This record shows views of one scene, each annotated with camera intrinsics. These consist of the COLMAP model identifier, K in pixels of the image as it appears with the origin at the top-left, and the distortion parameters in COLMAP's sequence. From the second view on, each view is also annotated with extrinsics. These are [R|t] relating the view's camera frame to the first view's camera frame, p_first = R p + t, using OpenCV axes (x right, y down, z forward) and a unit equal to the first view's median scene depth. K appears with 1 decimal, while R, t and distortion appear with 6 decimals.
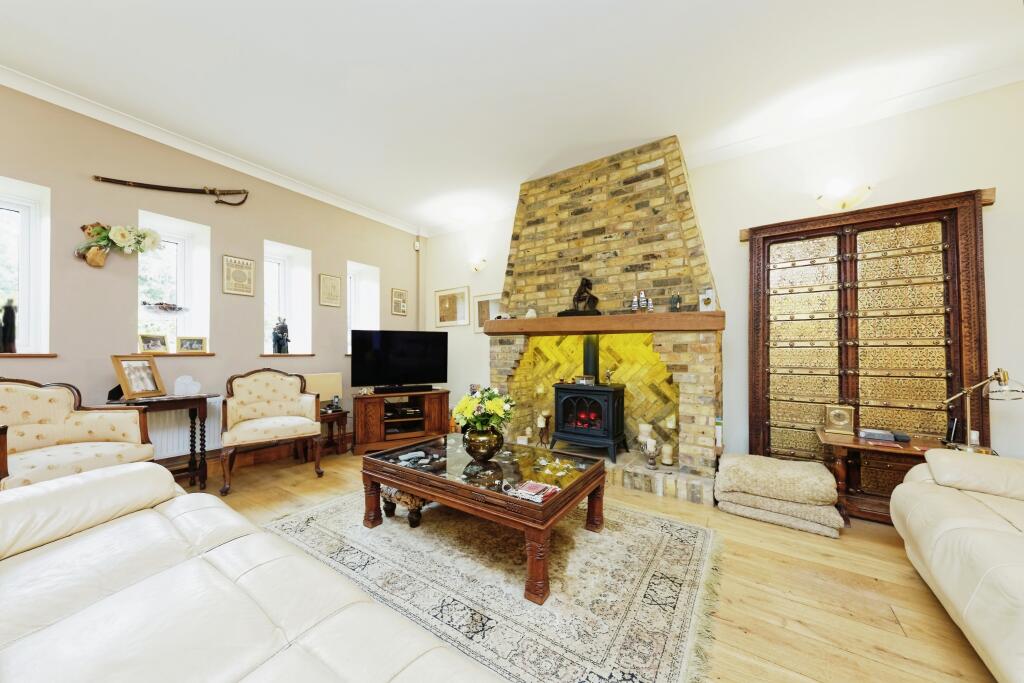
lens RADIAL K [[351.6, 0, 504.4], [0, 351.6, 347.1], [0, 0, 1]] dist [0.014284, -0.000031]
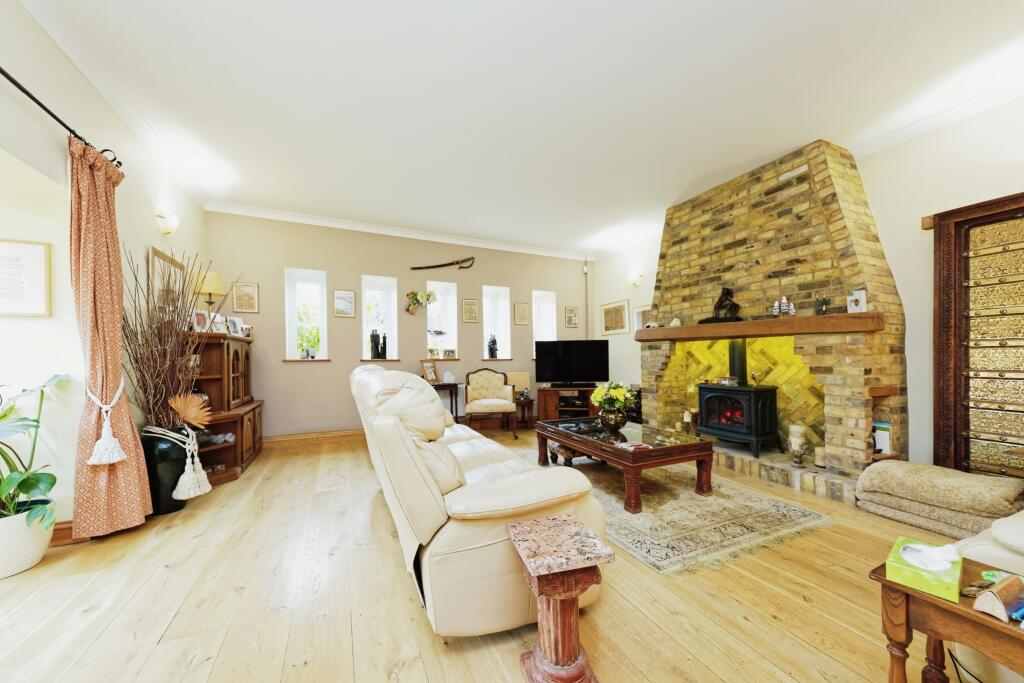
lens RADIAL K [[351.6, 0, 504.4], [0, 351.6, 347.1], [0, 0, 1]] dist [0.014284, -0.000031]
pose [[0.862465, -0.024550, -0.505522, 0.198497], [0.018299, 0.999682, -0.017330, -0.004801], [0.505786, 0.005696, 0.862640, -0.315628]]
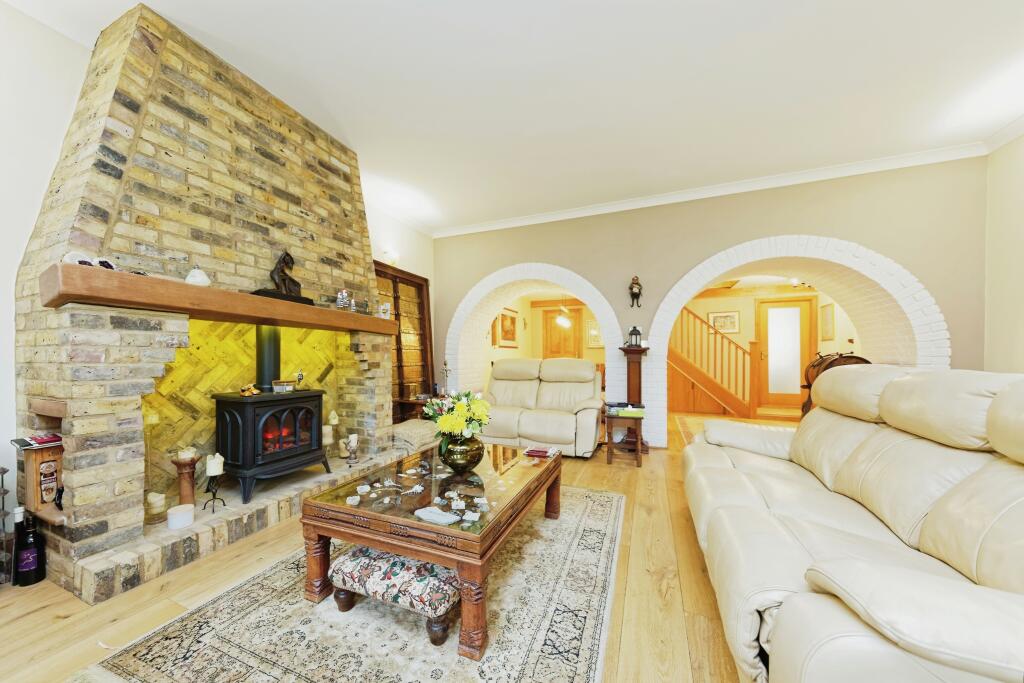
lens RADIAL K [[351.6, 0, 504.4], [0, 351.6, 347.1], [0, 0, 1]] dist [0.014284, -0.000031]
pose [[-0.198387, 0.025396, 0.979795, -0.648755], [-0.021047, 0.999323, -0.030164, 0.023385], [-0.979898, -0.026605, -0.197719, 0.726091]]
